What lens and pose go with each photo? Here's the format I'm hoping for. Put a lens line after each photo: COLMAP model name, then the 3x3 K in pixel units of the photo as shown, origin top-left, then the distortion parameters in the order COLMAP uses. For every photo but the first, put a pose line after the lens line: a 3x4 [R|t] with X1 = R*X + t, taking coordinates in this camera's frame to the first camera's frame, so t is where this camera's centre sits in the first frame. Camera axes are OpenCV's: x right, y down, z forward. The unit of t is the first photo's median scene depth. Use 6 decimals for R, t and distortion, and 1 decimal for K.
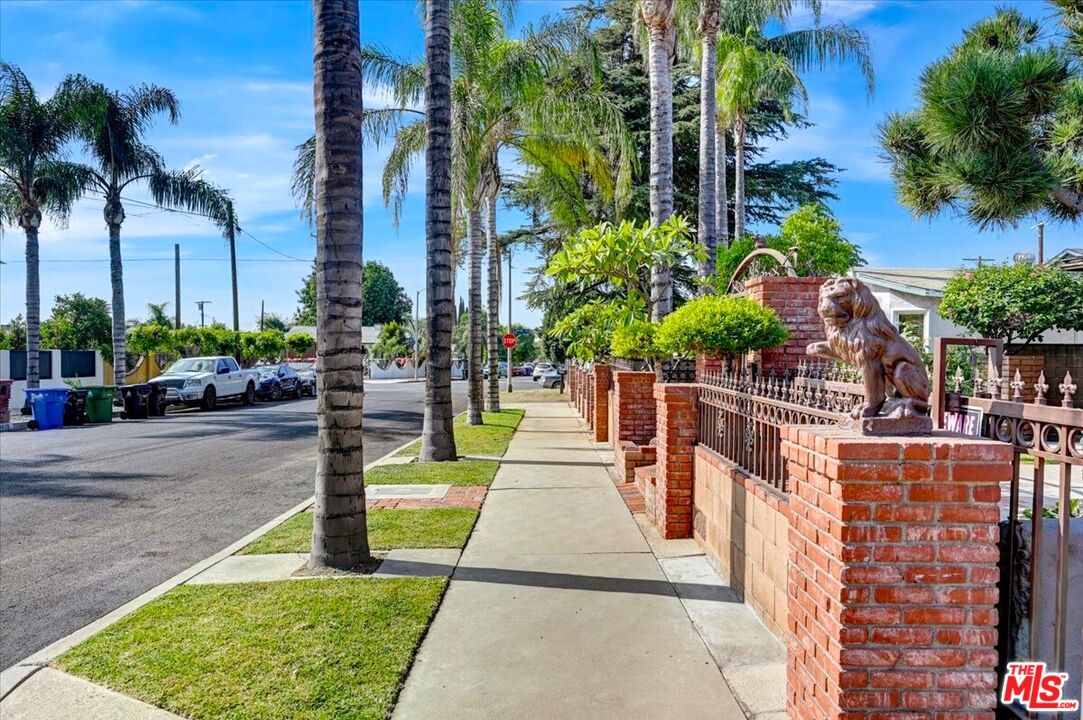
lens RADIAL K [[731.7, 0, 543.3], [0, 731.7, 353.9], [0, 0, 1]] dist [0.000536, -0.004708]
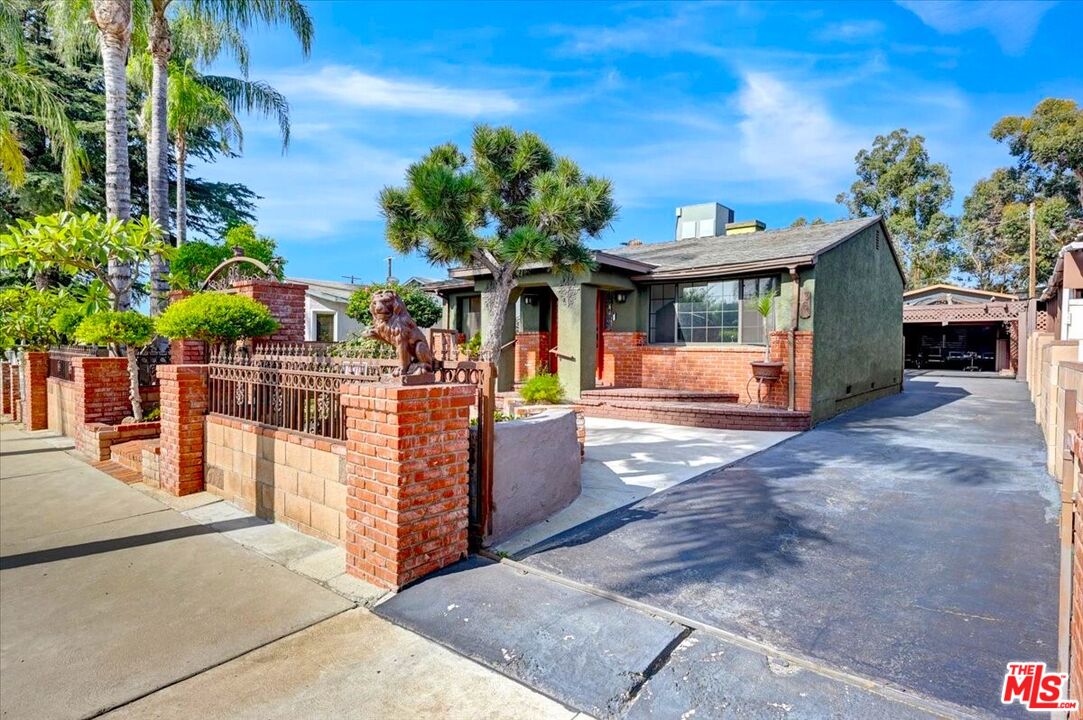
lens RADIAL K [[559.2, 0, 542.1], [0, 559.2, 357.1], [0, 0, 1]] dist [-0.001052, 0.000605]
pose [[0.647863, -0.018394, 0.761535, -0.145157], [-0.000554, 0.999697, 0.024618, 0.006590], [-0.761757, -0.016371, 0.647656, -0.028246]]
